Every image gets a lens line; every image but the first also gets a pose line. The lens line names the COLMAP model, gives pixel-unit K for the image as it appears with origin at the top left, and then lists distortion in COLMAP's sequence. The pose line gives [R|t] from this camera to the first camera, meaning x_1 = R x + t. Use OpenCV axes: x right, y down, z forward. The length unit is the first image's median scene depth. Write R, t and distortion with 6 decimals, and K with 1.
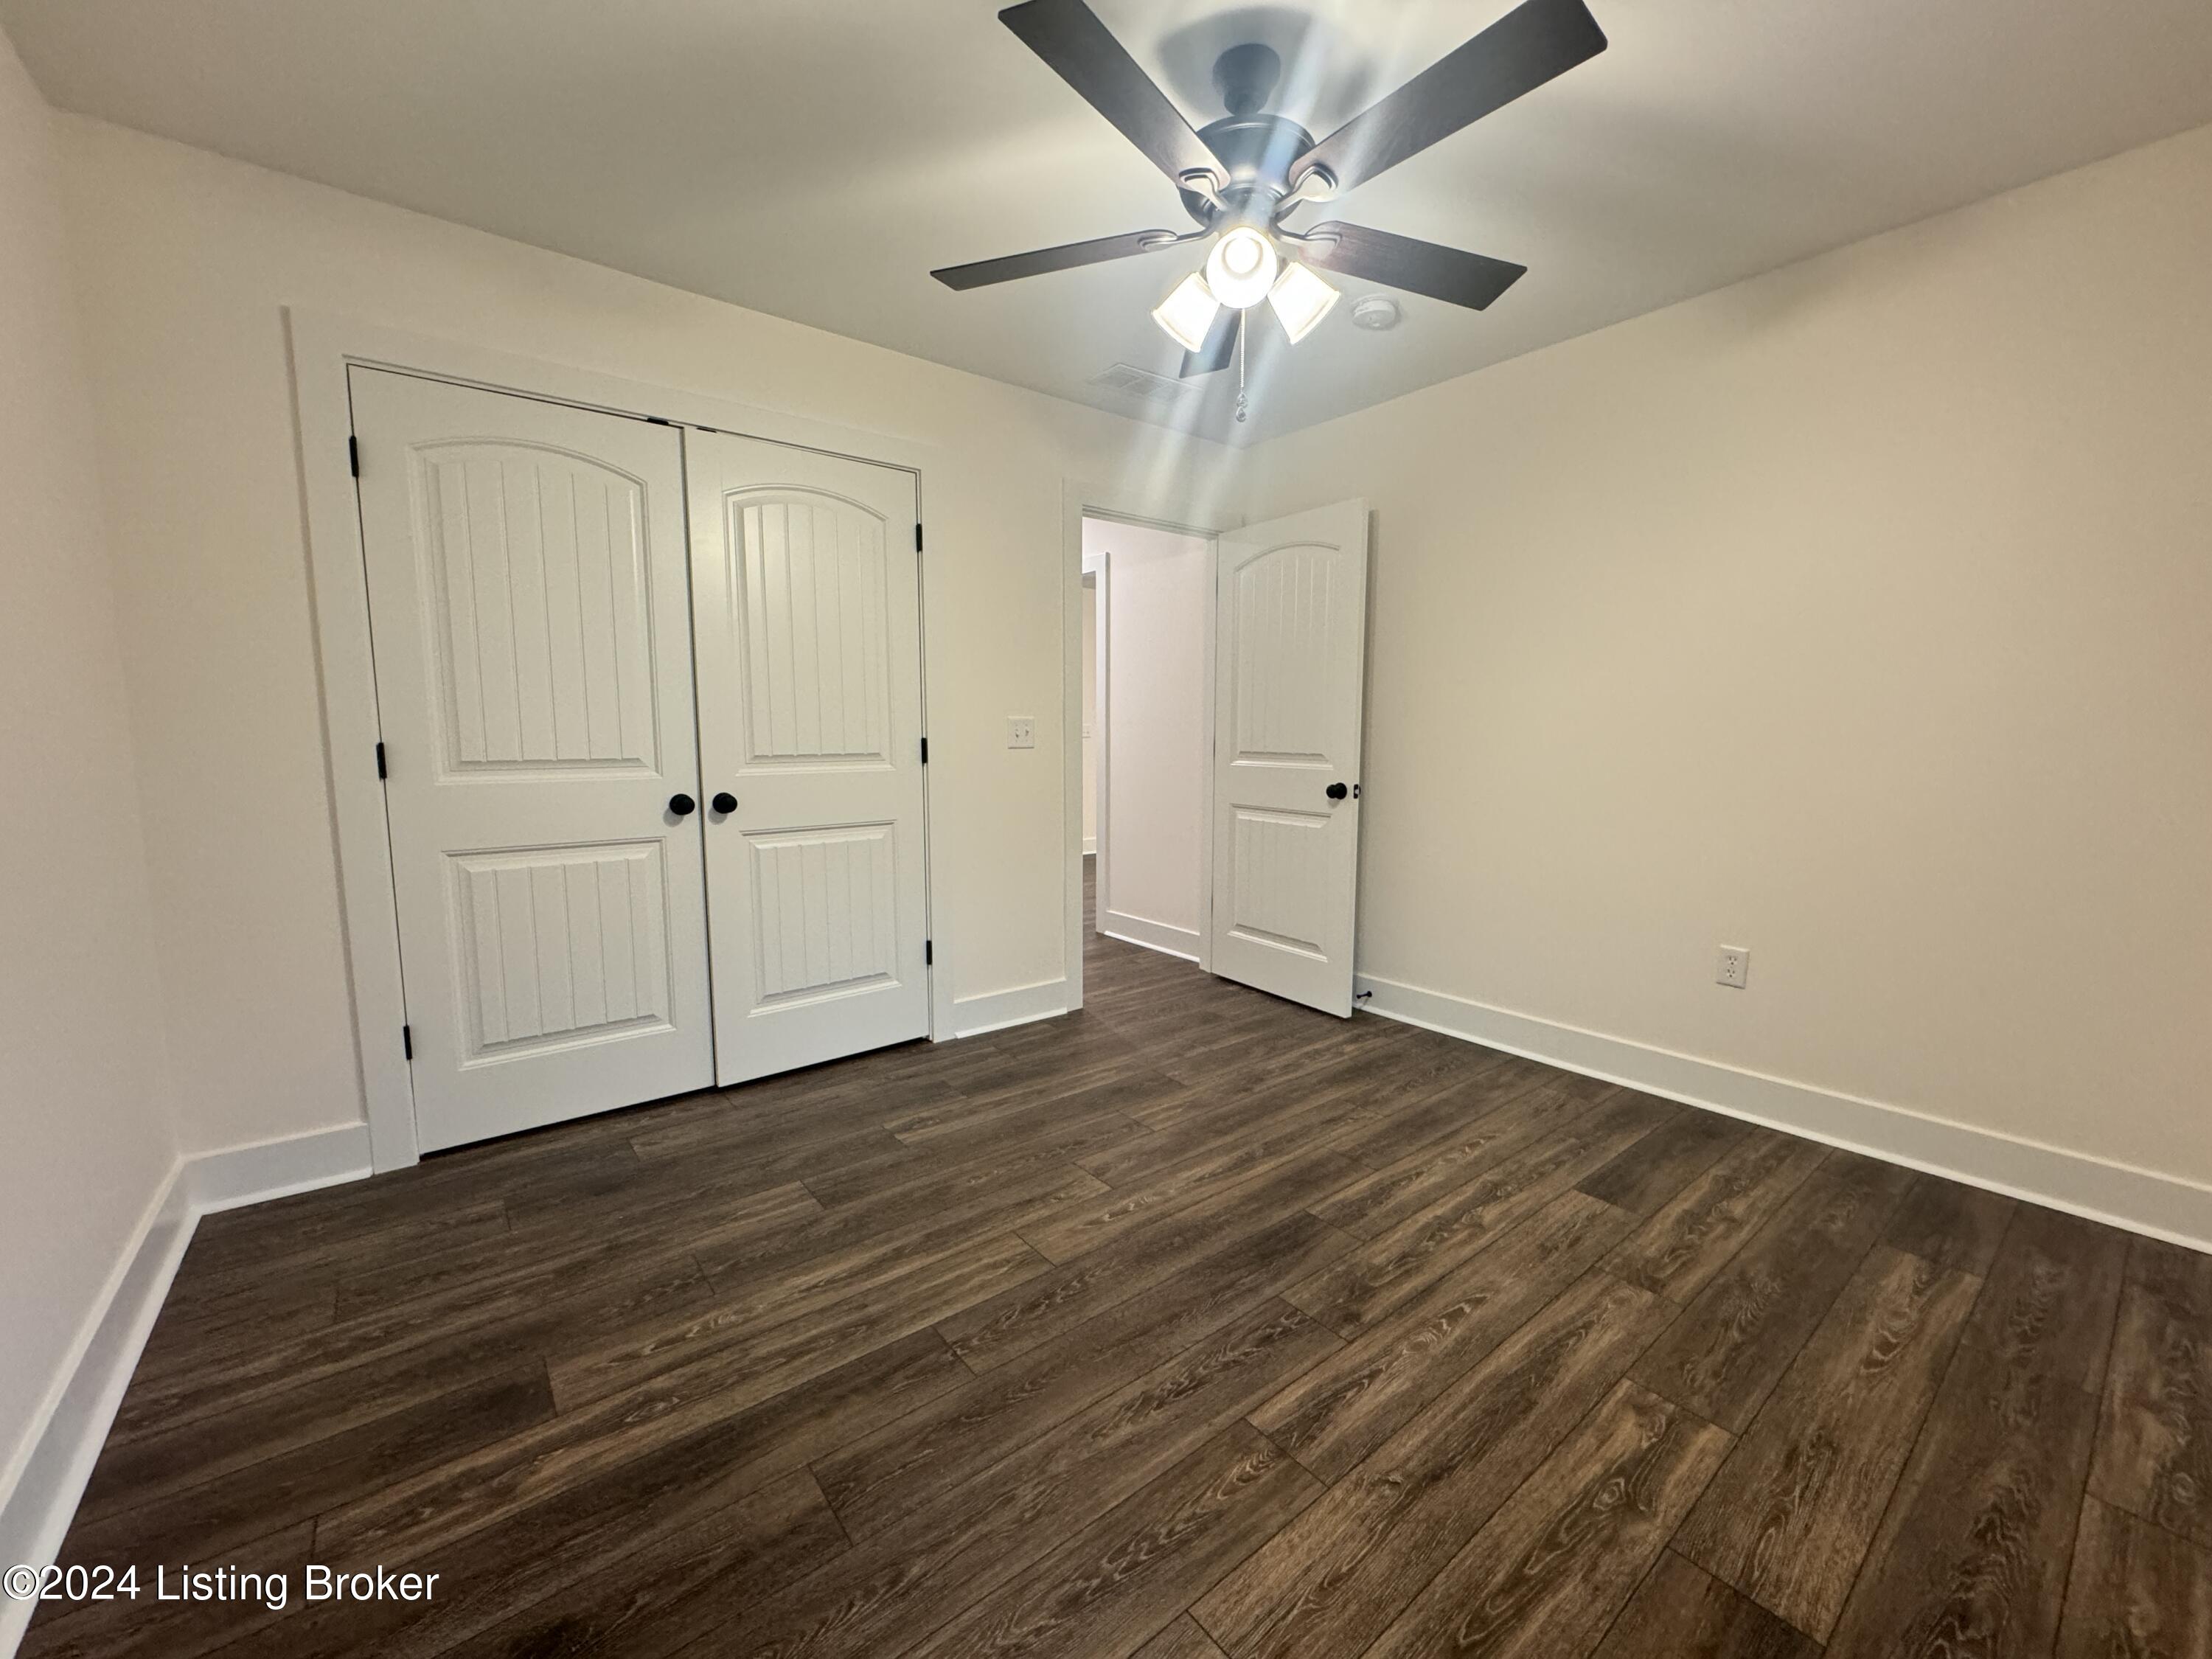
lens RADIAL K [[880.6, 0, 1104.1], [0, 880.6, 829.4], [0, 0, 1]] dist [-0.003416, 0.000713]
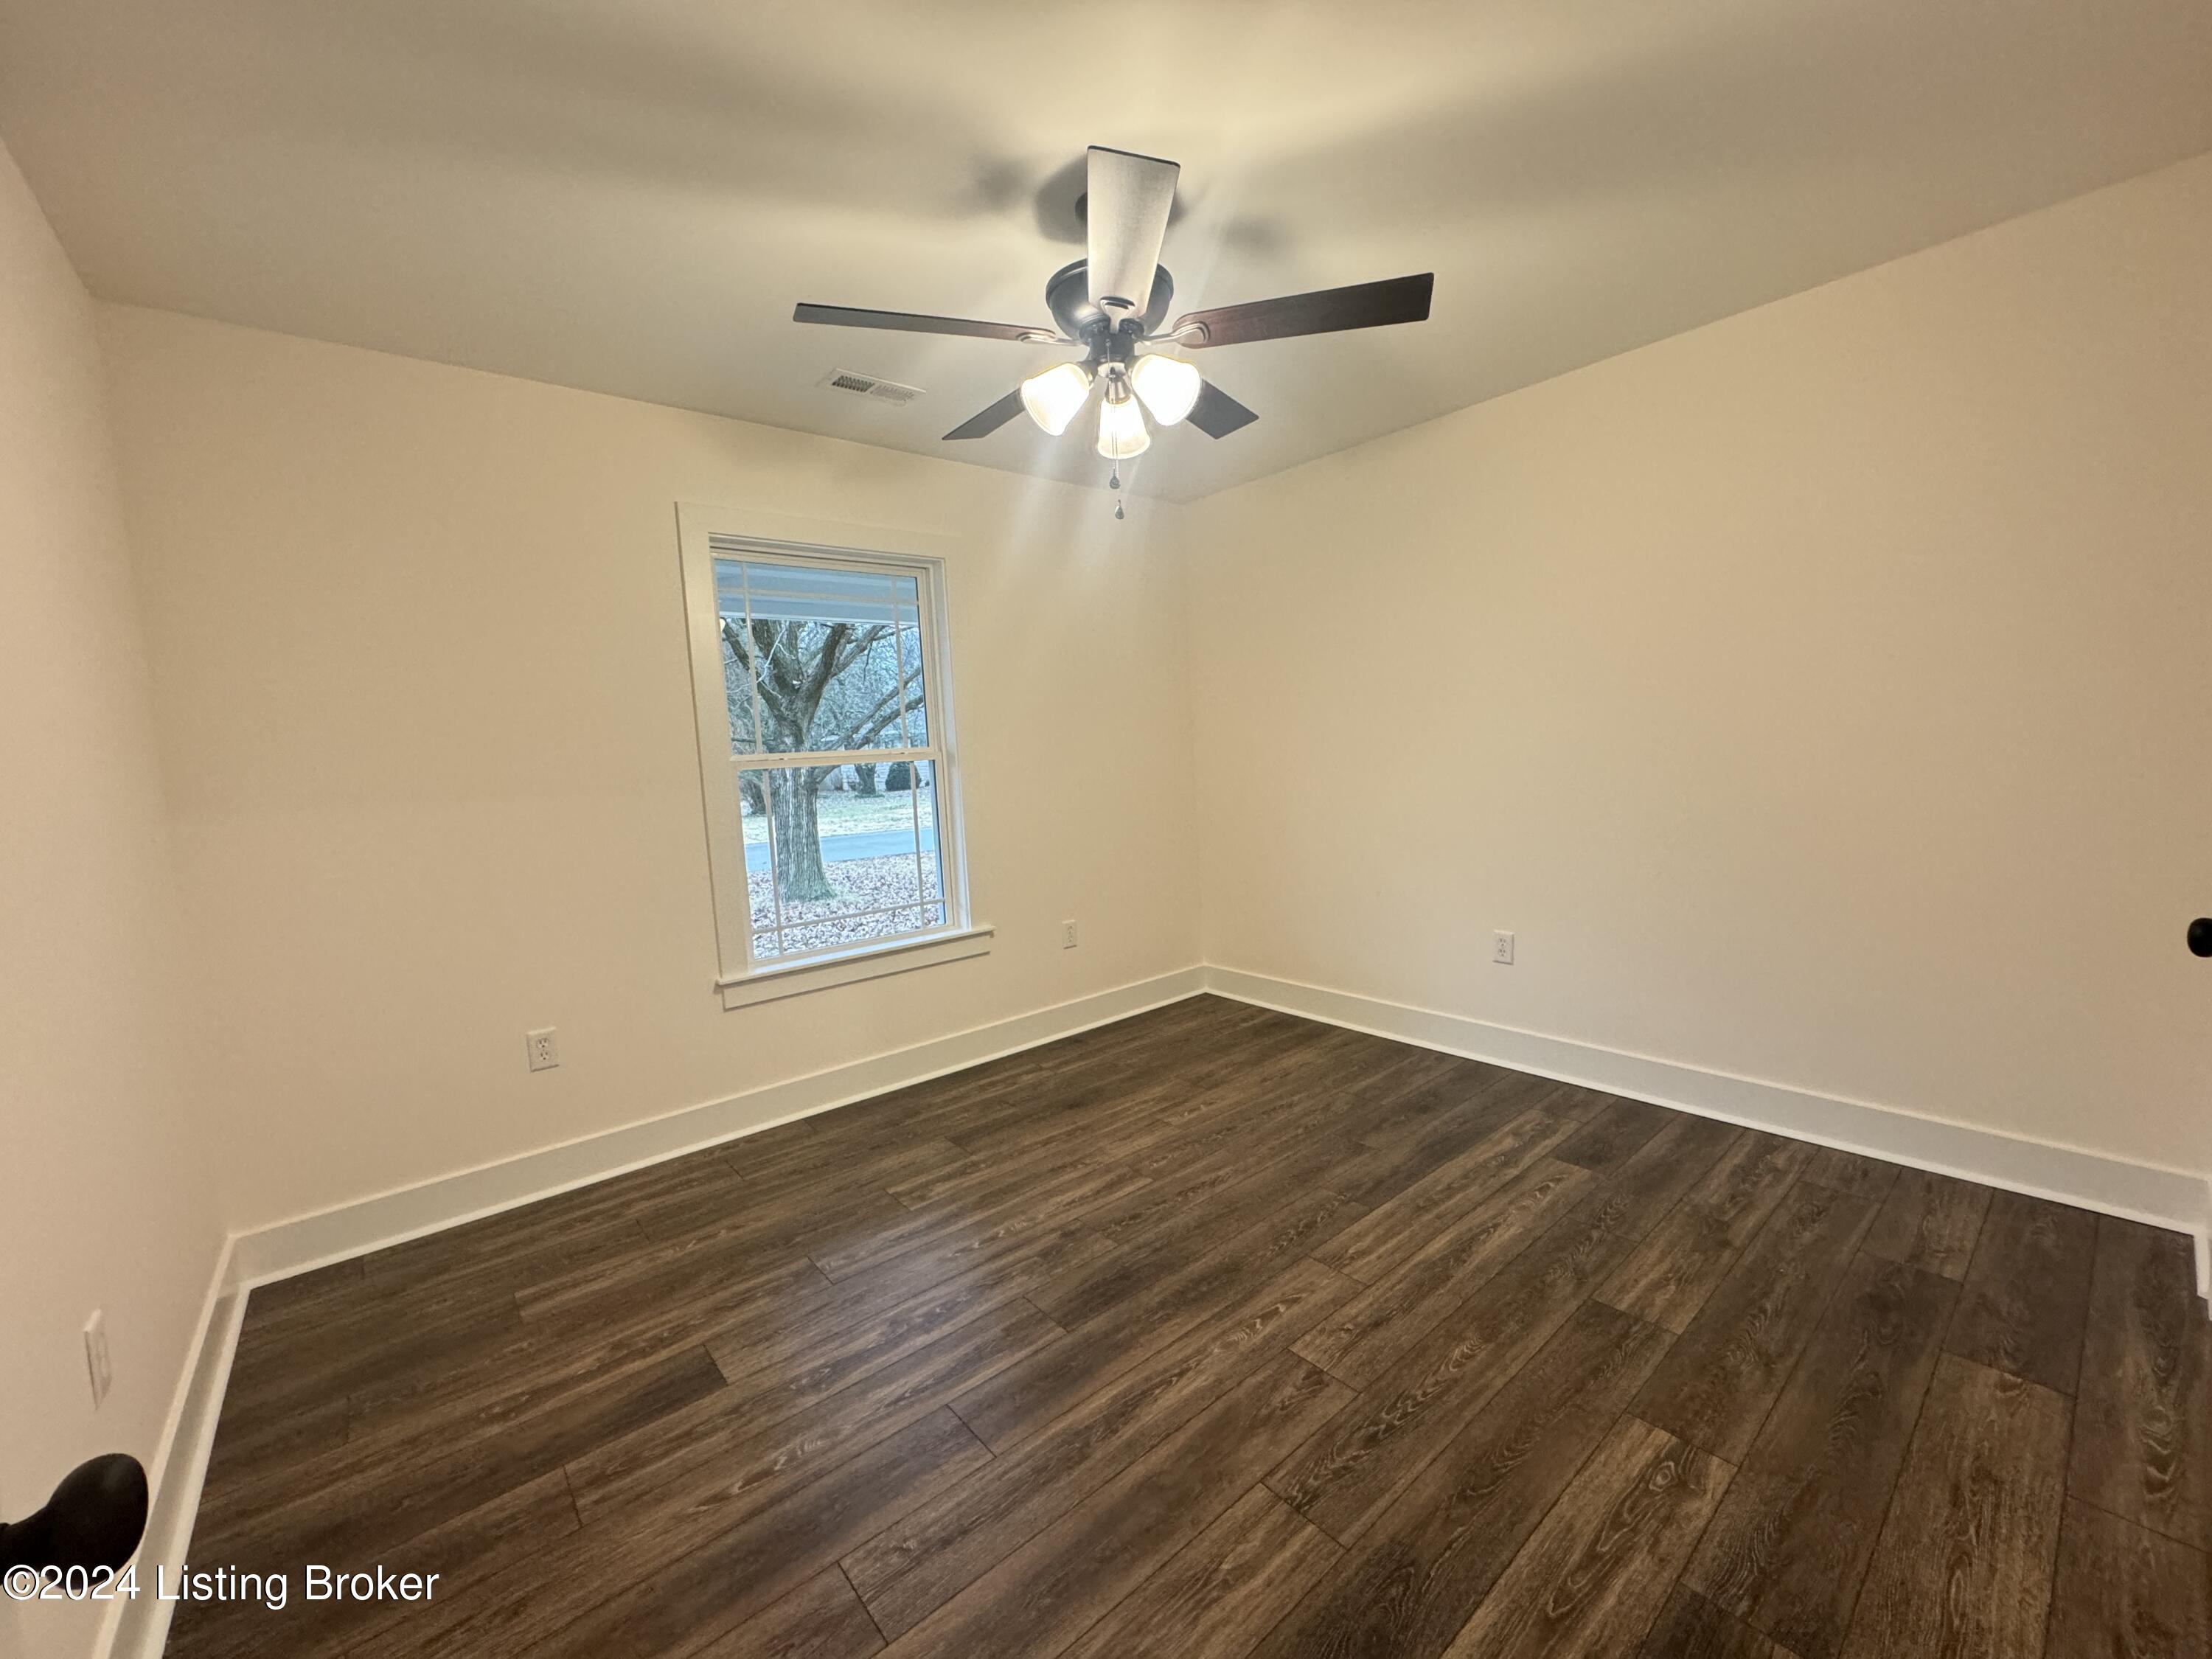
lens RADIAL K [[880.6, 0, 1104.1], [0, 880.6, 829.4], [0, 0, 1]] dist [-0.003416, 0.000713]
pose [[-0.998296, 0.052927, -0.024592, 0.213143], [0.046899, 0.978319, 0.201726, -0.292887], [0.034735, 0.200228, -0.979133, 2.052799]]
